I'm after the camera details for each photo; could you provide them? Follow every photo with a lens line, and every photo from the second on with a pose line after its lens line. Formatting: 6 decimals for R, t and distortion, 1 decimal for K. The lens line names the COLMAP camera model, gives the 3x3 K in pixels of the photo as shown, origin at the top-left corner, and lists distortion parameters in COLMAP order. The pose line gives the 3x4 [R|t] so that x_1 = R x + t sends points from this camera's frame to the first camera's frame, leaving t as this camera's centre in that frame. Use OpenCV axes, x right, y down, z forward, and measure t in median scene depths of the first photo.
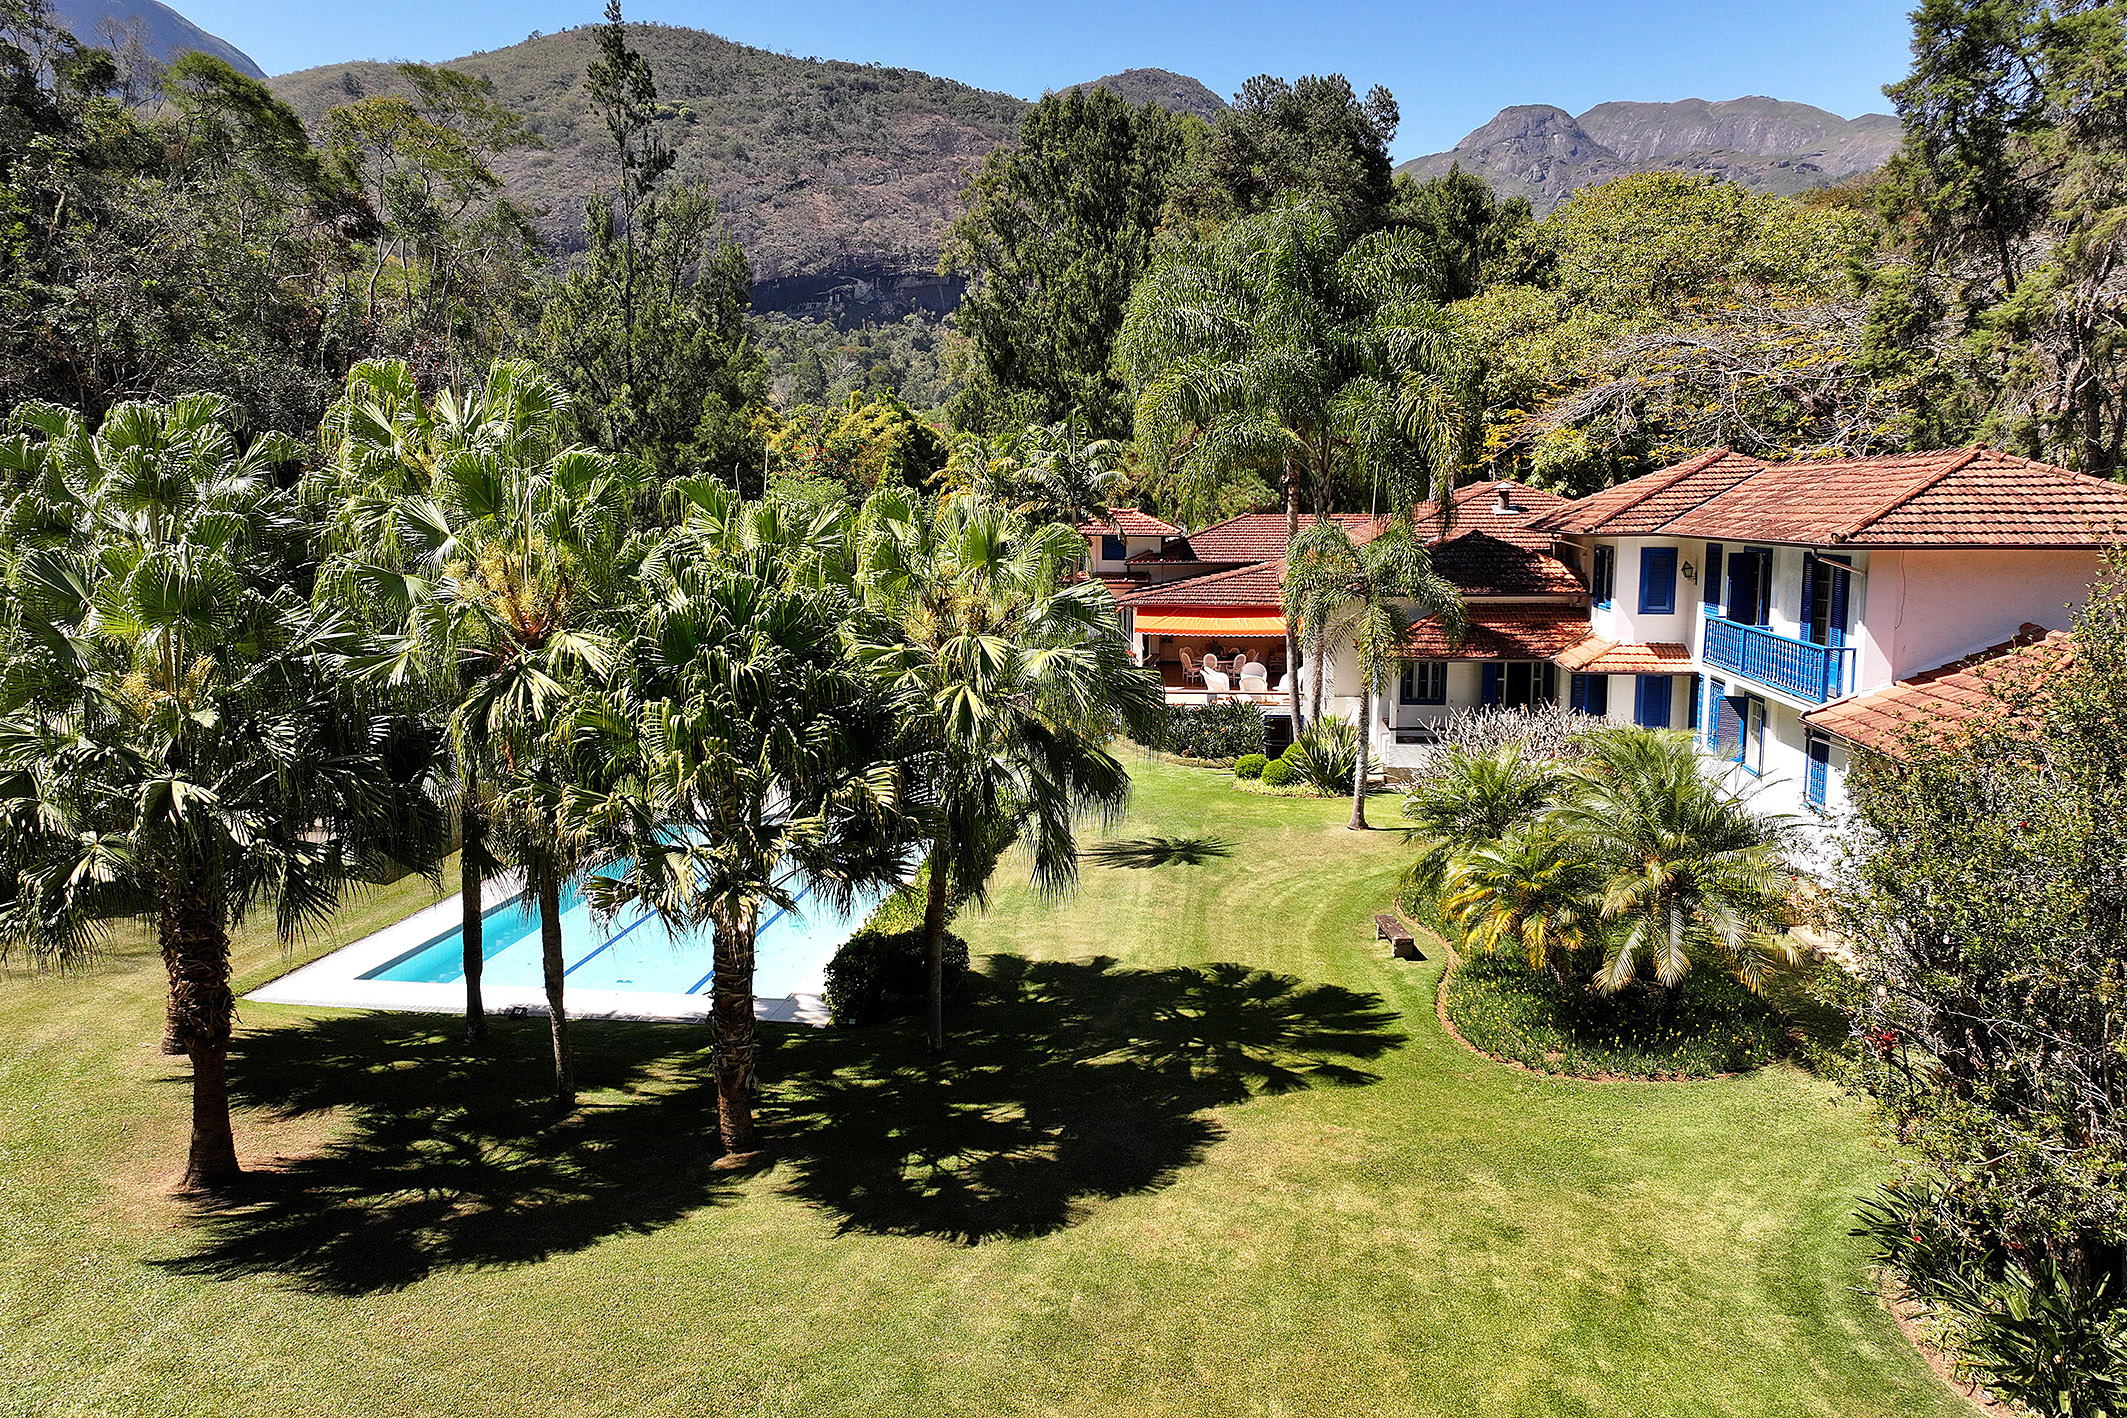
lens RADIAL K [[1476.3, 0, 1075.6], [0, 1476.3, 664.6], [0, 0, 1]] dist [0.002870, 0.005372]
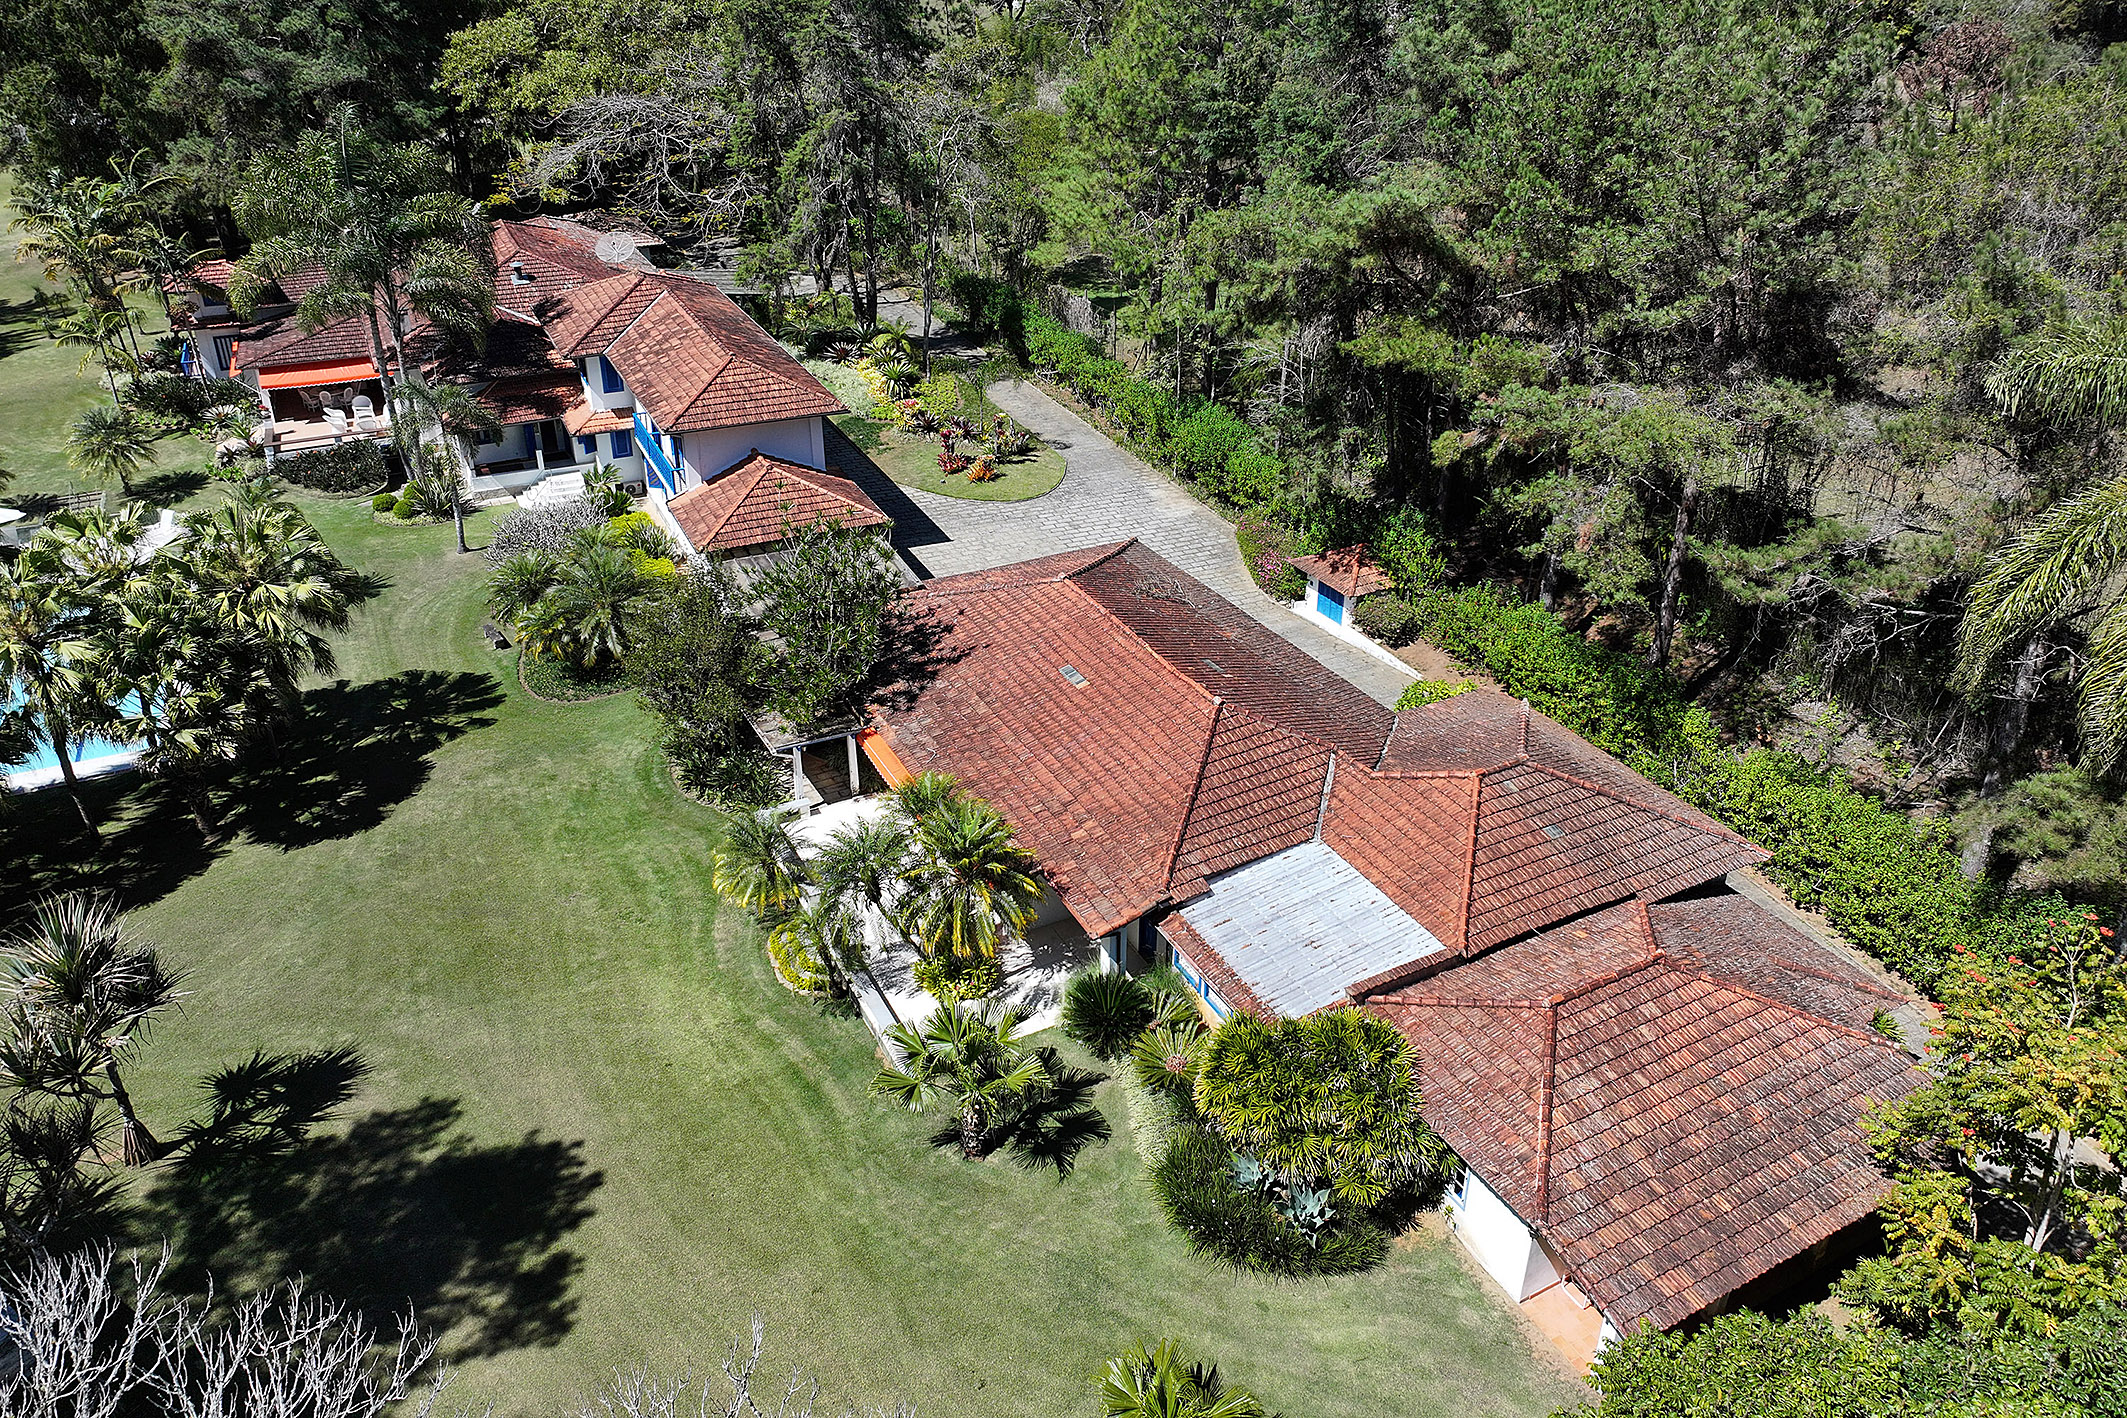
lens RADIAL K [[1476.3, 0, 1075.6], [0, 1476.3, 664.6], [0, 0, 1]] dist [0.002870, 0.005372]
pose [[0.833688, -0.248676, 0.493077, -0.156255], [0.044629, 0.920292, 0.388678, -0.643302], [-0.550430, -0.302031, 0.778335, -1.248812]]
